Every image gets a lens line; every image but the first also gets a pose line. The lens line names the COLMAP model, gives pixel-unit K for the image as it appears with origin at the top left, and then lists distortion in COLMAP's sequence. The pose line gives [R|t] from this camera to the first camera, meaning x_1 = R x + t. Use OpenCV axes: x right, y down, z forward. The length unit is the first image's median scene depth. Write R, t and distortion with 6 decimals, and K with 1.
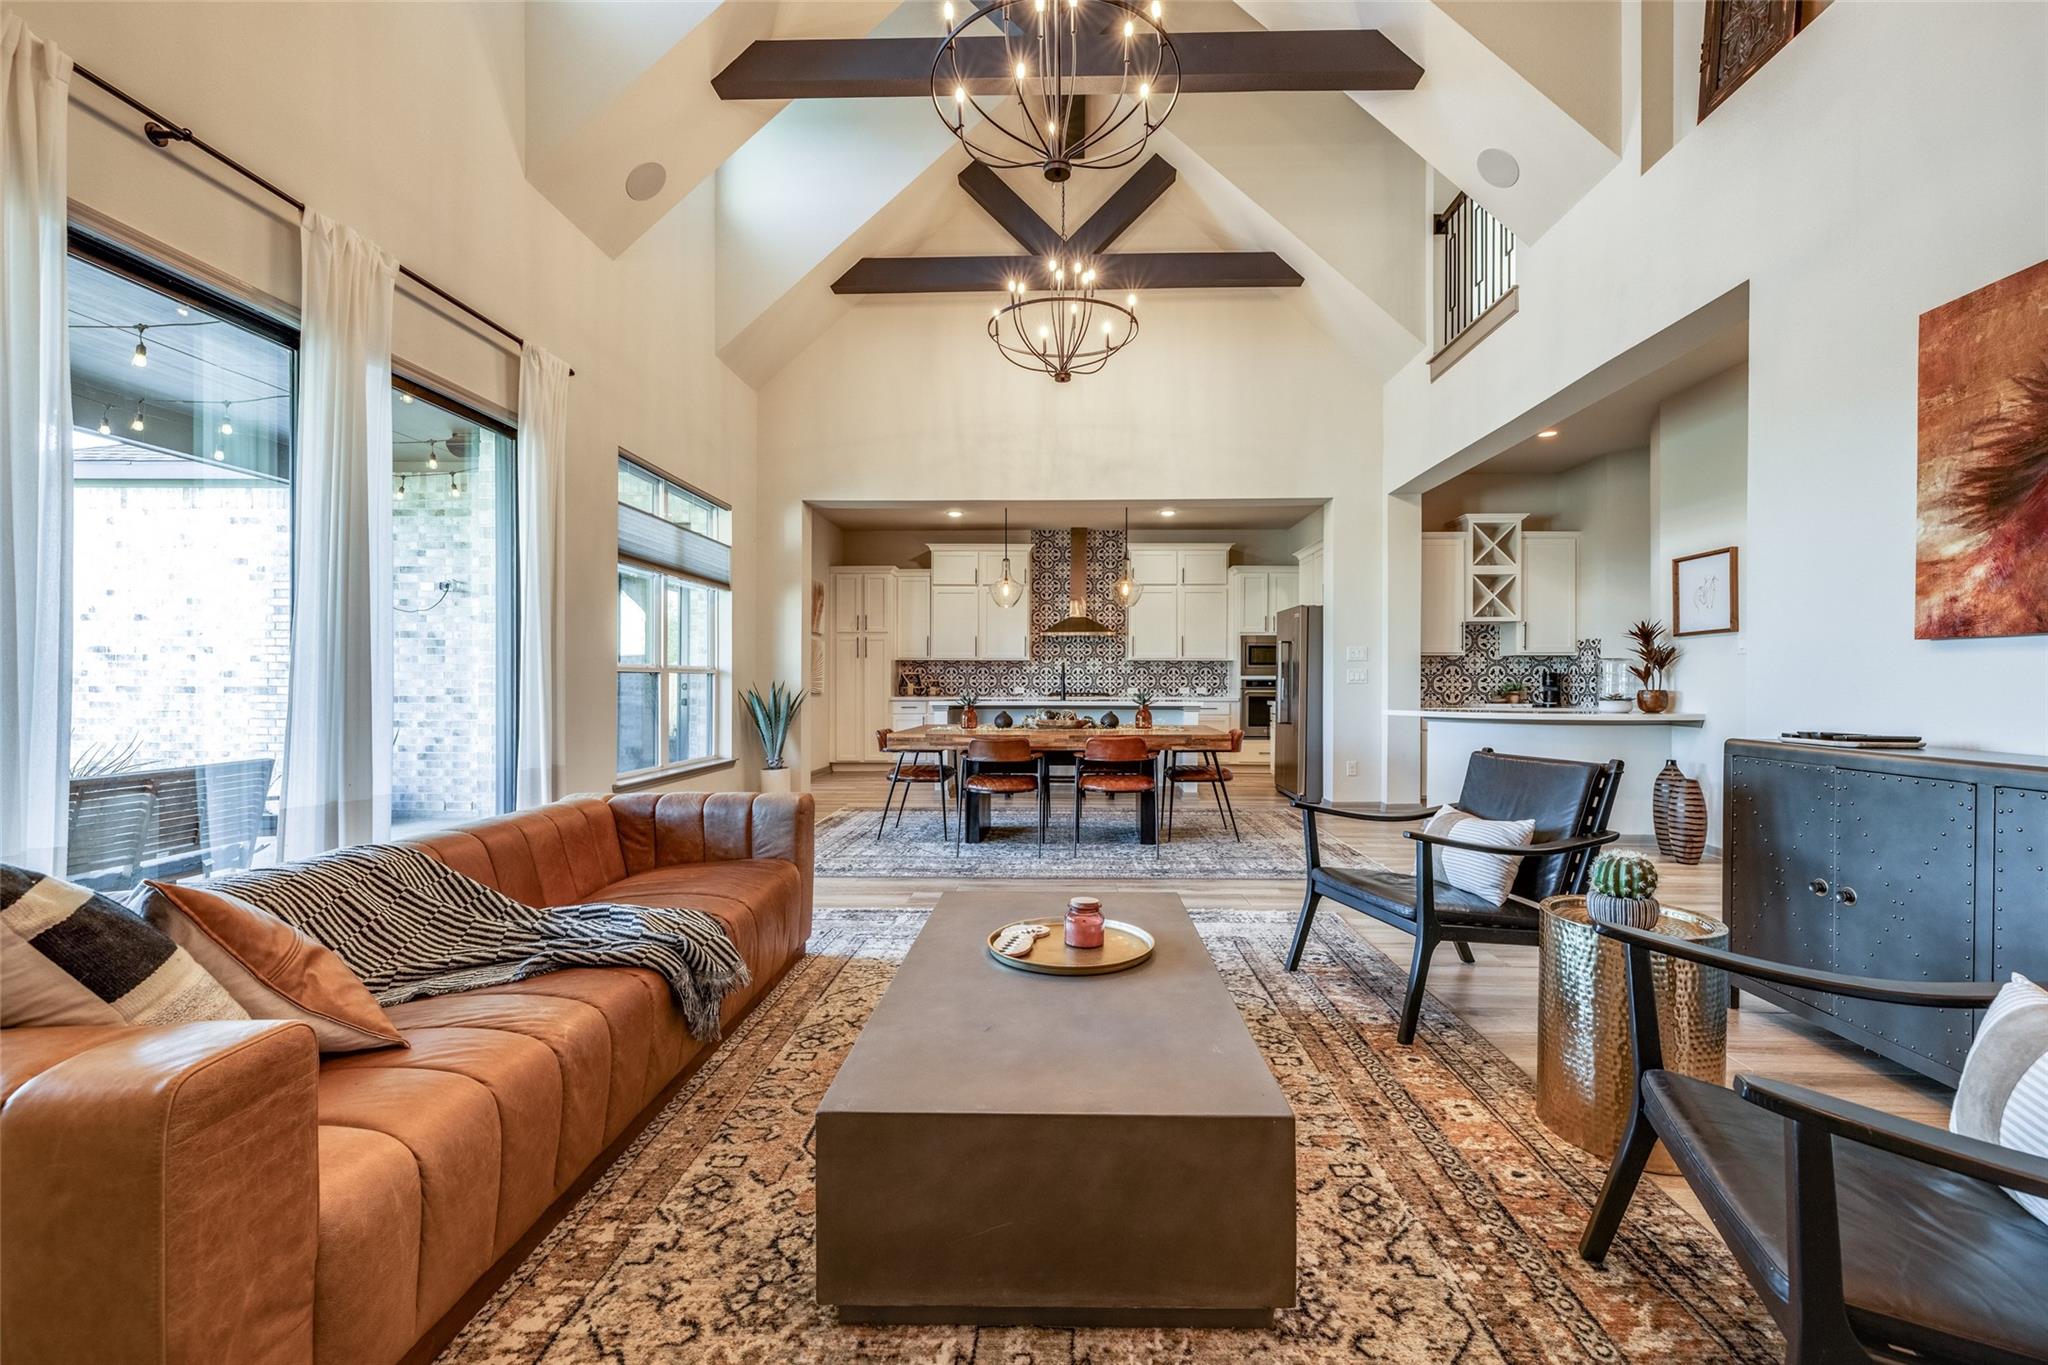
lens RADIAL K [[868.3, 0, 1040.5], [0, 868.3, 687.3], [0, 0, 1]] dist [-0.001019, 0.000009]
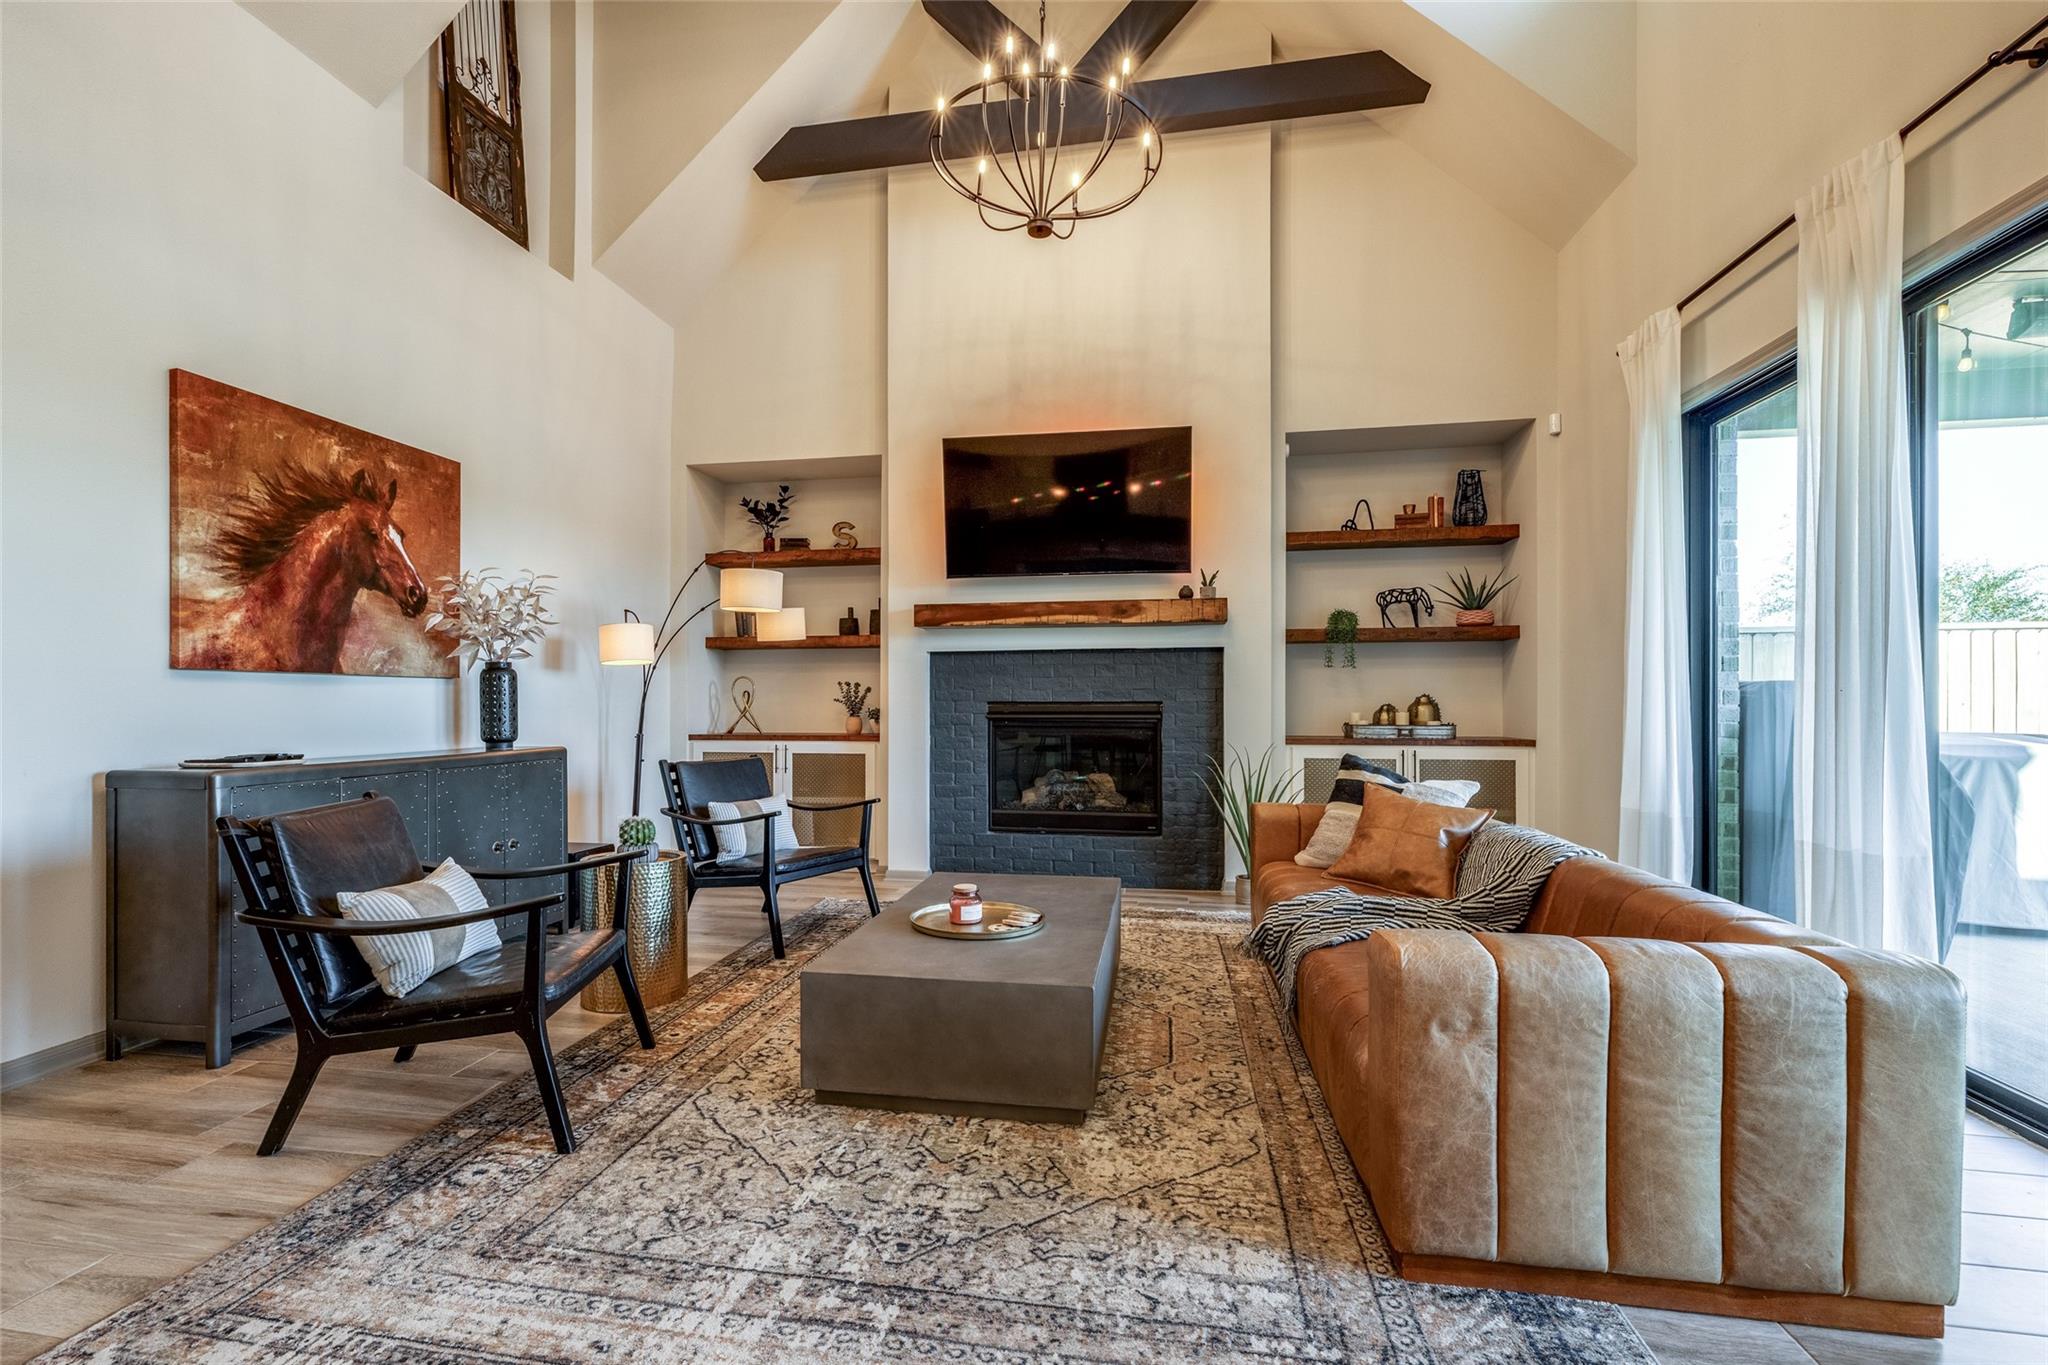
lens RADIAL K [[922.8, 0, 965.0], [0, 922.8, 691.6], [0, 0, 1]] dist [0.058206, -0.000076]
pose [[-0.983156, 0.001773, 0.182760, -0.056991], [0.000620, 0.999980, -0.006366, -0.006276], [-0.182768, -0.006146, -0.983137, 0.687700]]
